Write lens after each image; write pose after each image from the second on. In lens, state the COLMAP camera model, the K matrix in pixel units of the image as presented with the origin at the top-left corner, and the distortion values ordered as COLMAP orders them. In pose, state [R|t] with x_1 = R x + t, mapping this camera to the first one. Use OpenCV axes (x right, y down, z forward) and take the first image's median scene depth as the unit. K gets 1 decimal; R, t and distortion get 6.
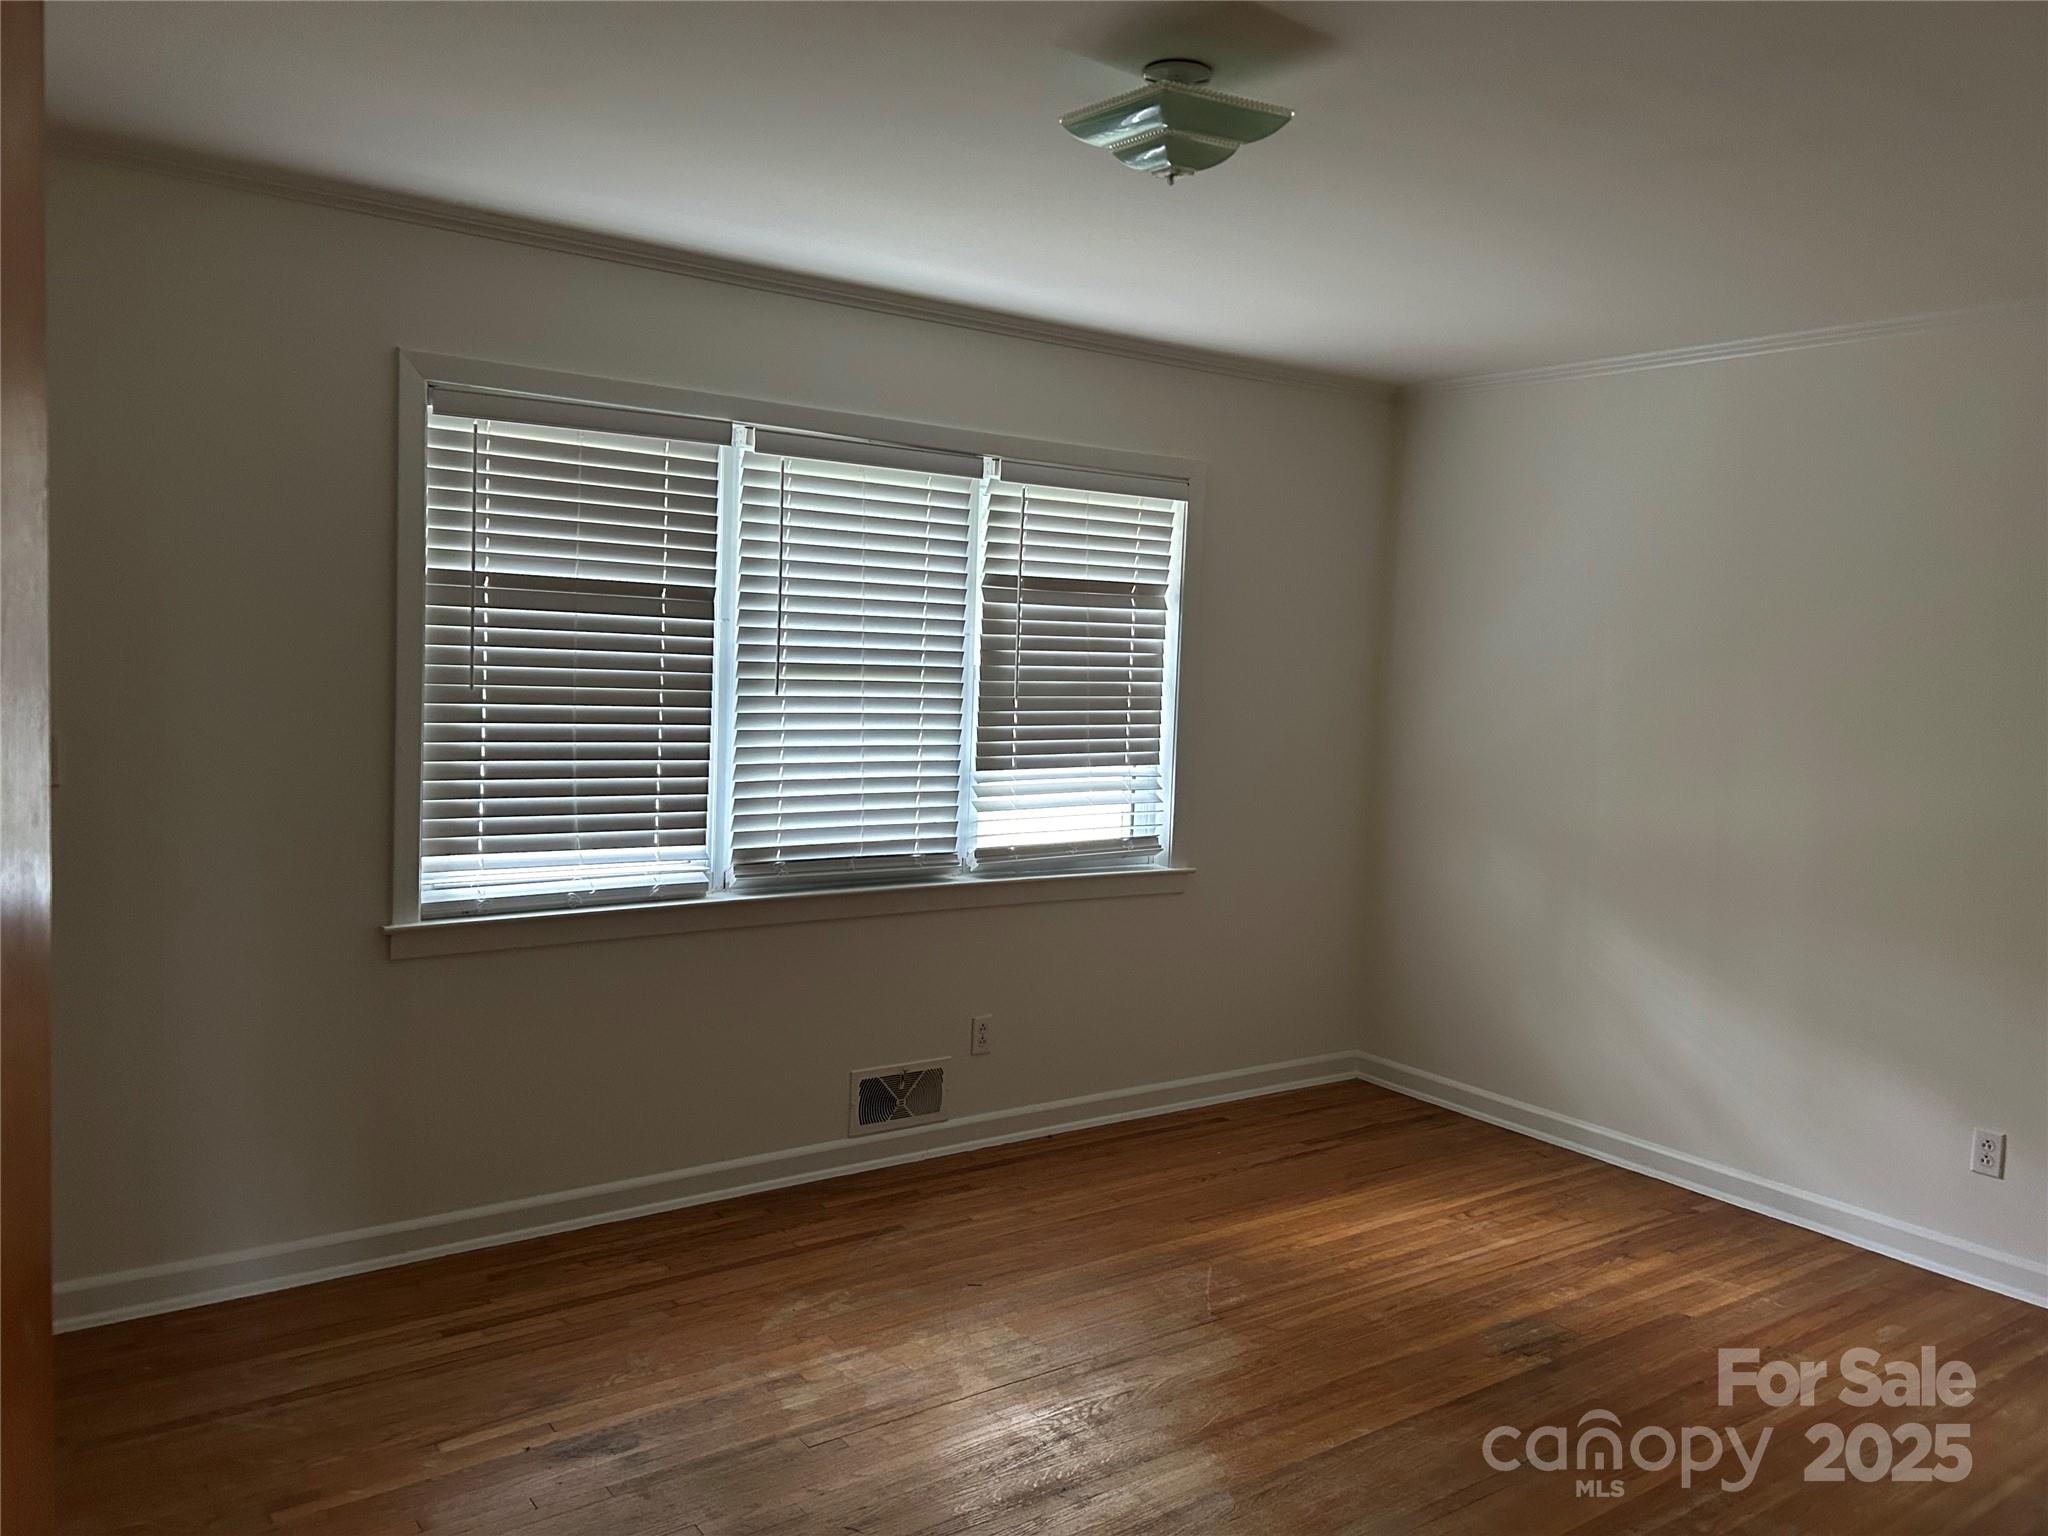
lens RADIAL K [[1548.8, 0, 1015.0], [0, 1548.8, 759.7], [0, 0, 1]] dist [0.046530, -0.021204]
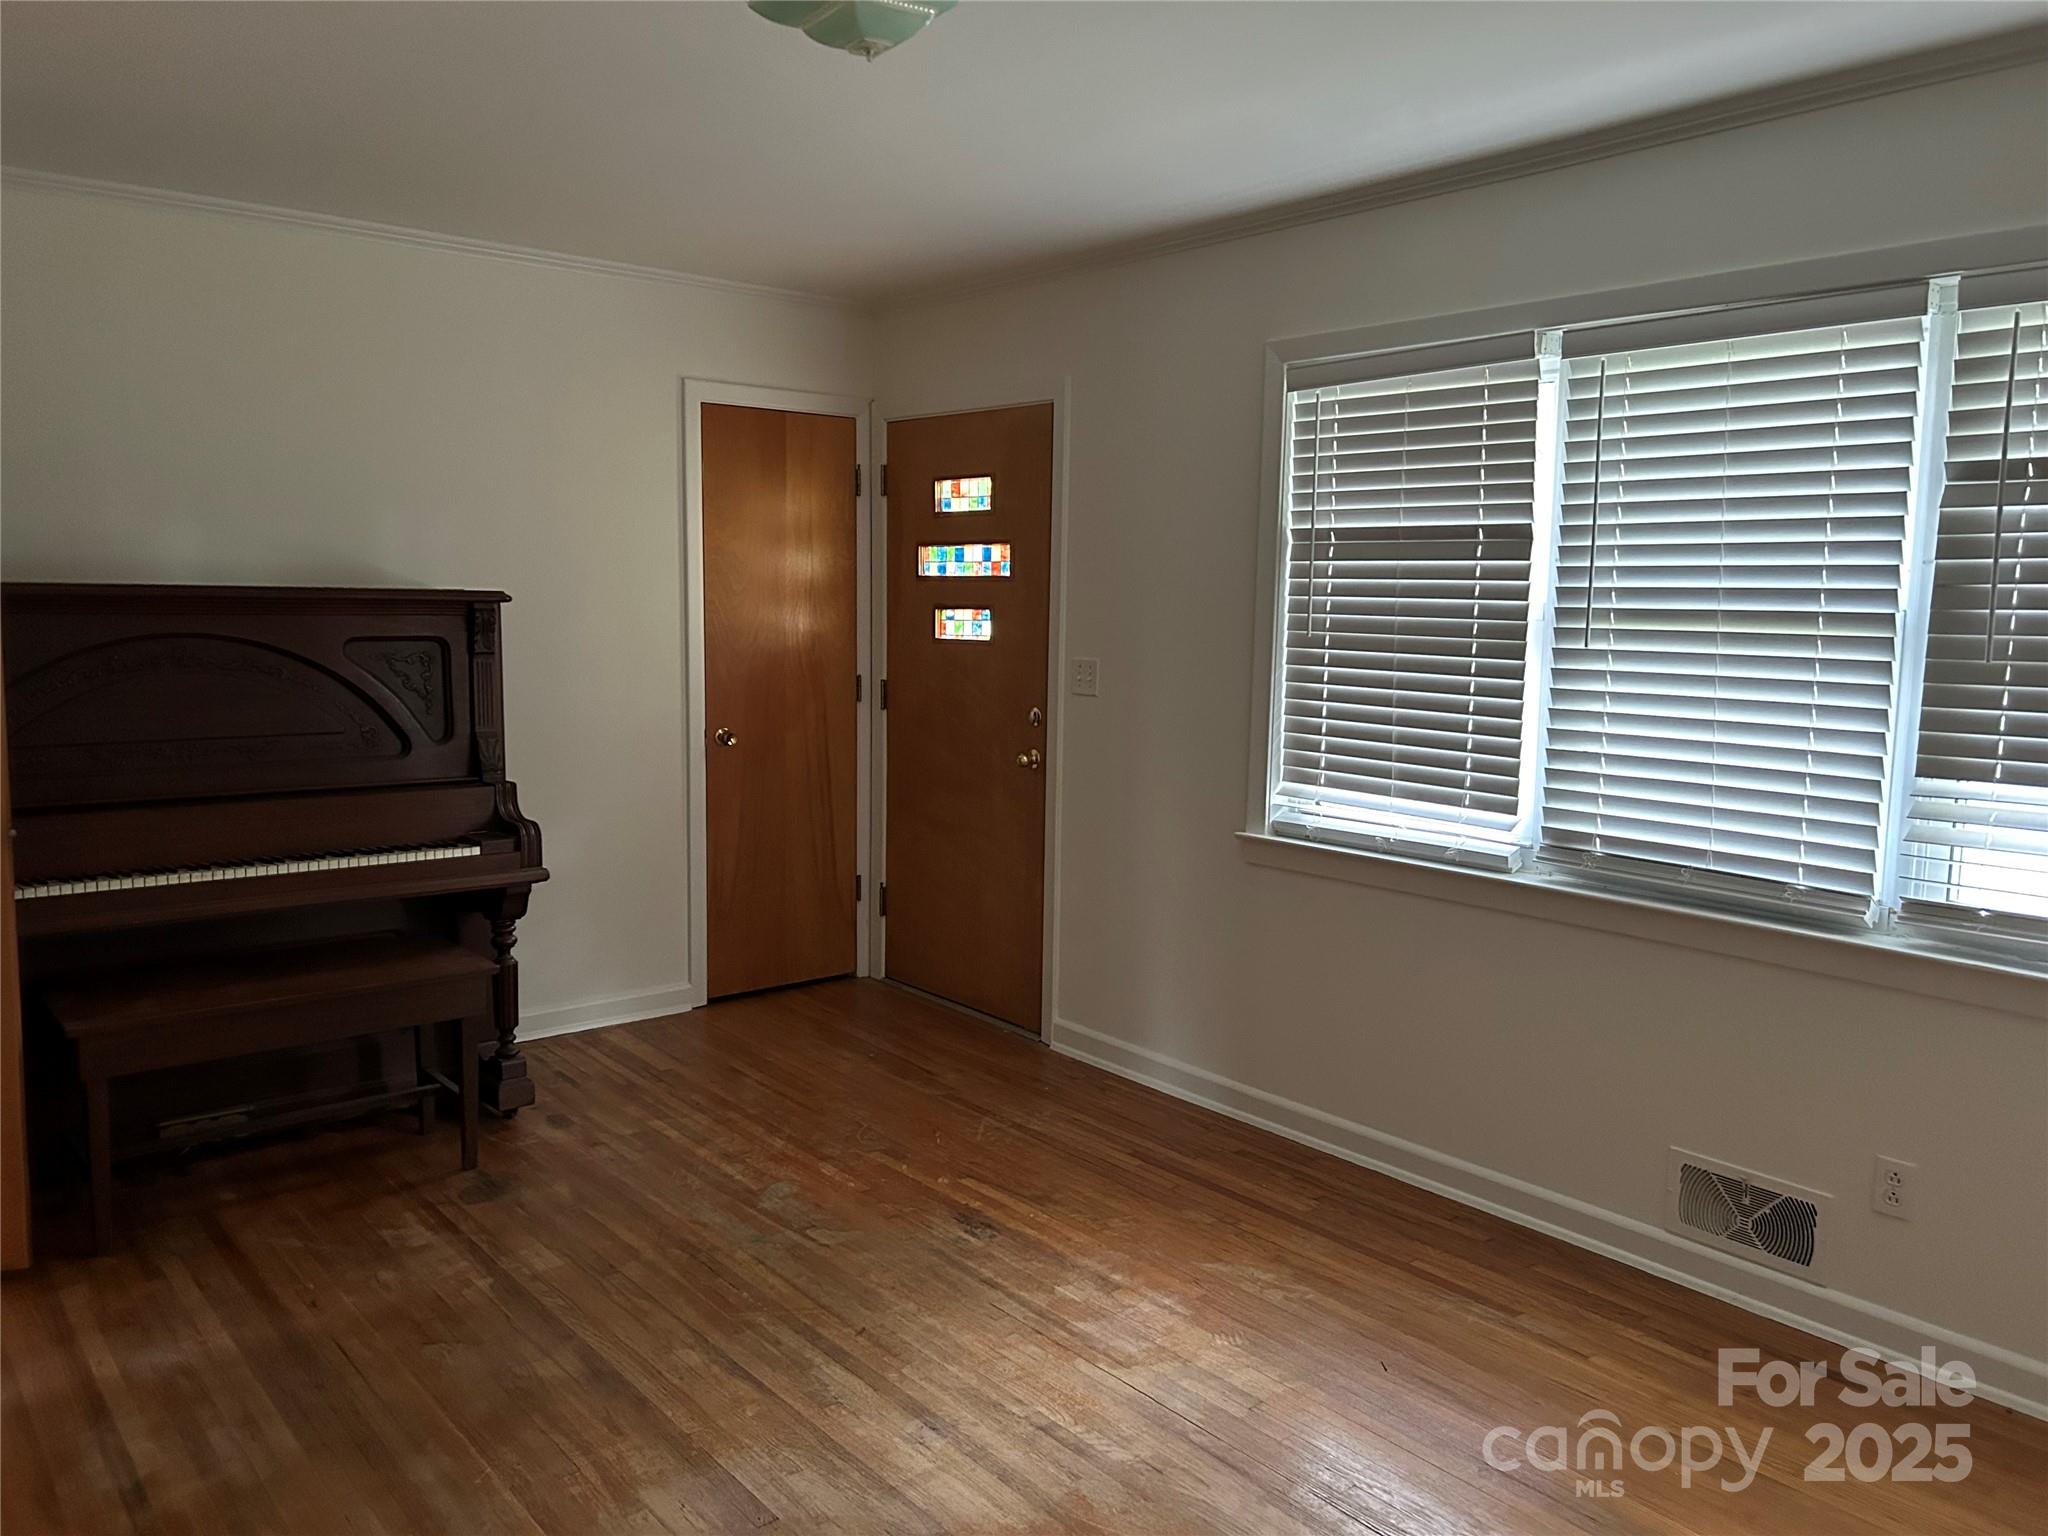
lens RADIAL K [[1548.8, 0, 1016.7], [0, 1548.8, 769.7], [0, 0, 1]] dist [0.046530, -0.021204]
pose [[0.054195, 0.079521, -0.995359, 0.675190], [-0.087120, 0.993399, 0.074621, -0.012901], [0.994723, 0.082672, 0.060766, 0.665289]]
